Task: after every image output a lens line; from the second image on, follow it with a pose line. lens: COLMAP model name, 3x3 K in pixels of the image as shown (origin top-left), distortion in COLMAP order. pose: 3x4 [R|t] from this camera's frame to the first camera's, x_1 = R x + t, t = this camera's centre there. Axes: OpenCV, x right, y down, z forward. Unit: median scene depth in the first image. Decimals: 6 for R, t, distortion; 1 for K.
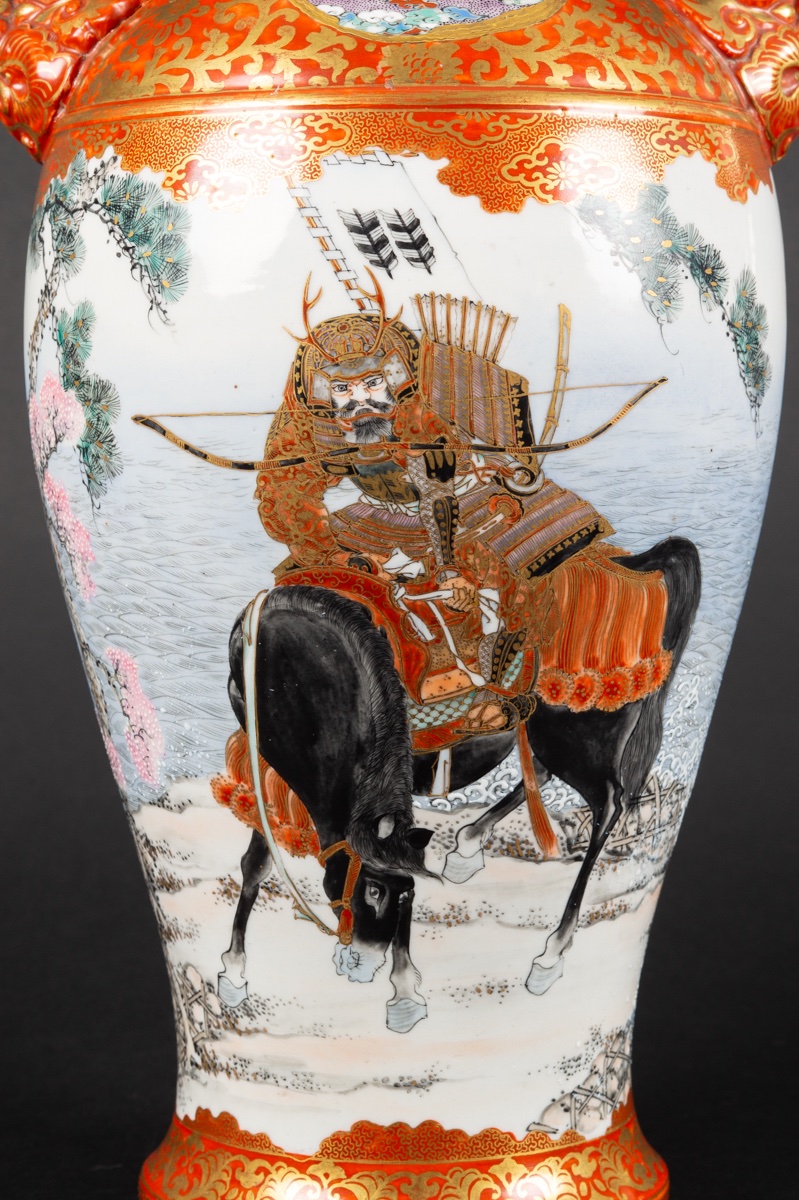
lens RADIAL K [[2941.7, 0, 399.3], [0, 2941.7, 603.2], [0, 0, 1]] dist [0.007594, 0.000000]
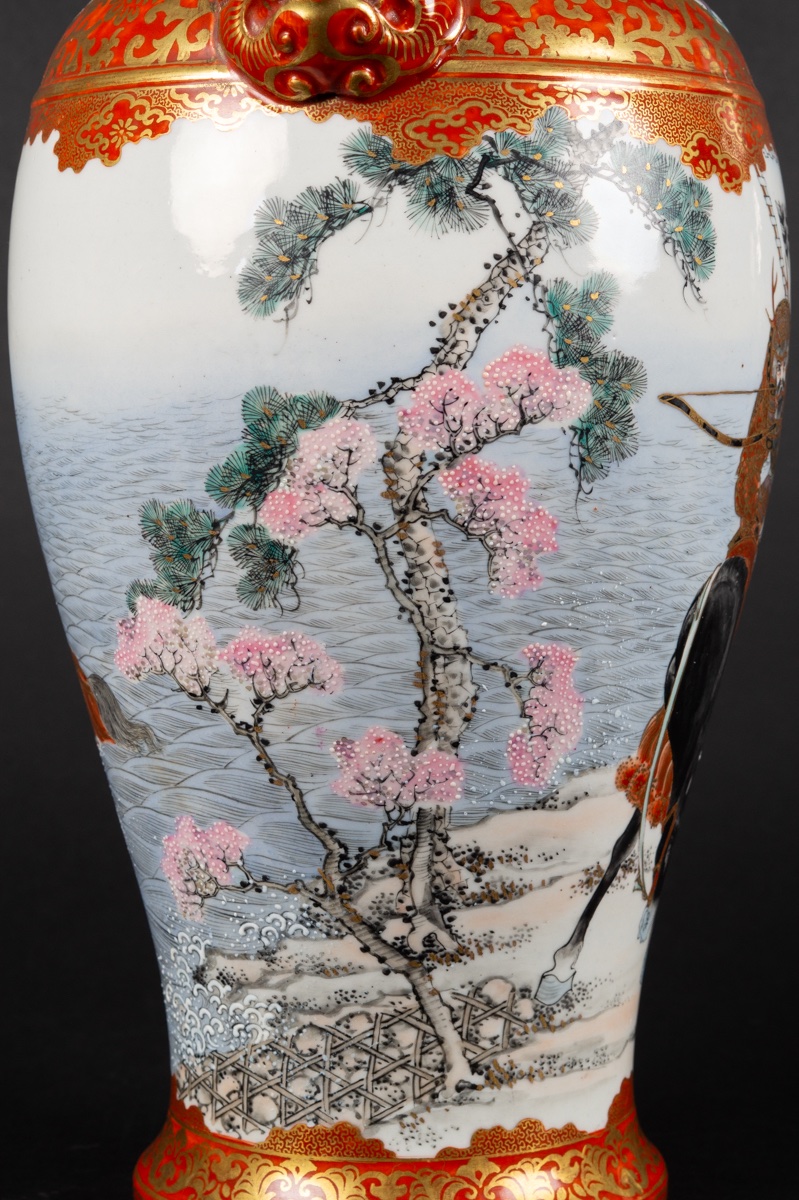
lens RADIAL K [[2941.7, 0, 395.2], [0, 2941.7, 601.3], [0, 0, 1]] dist [0.007594, 0.000000]
pose [[0.183804, -0.071653, 0.980348, -1.044327], [0.064133, 0.996089, 0.060780, -0.059409], [-0.980869, 0.051701, 0.187680, 0.893316]]
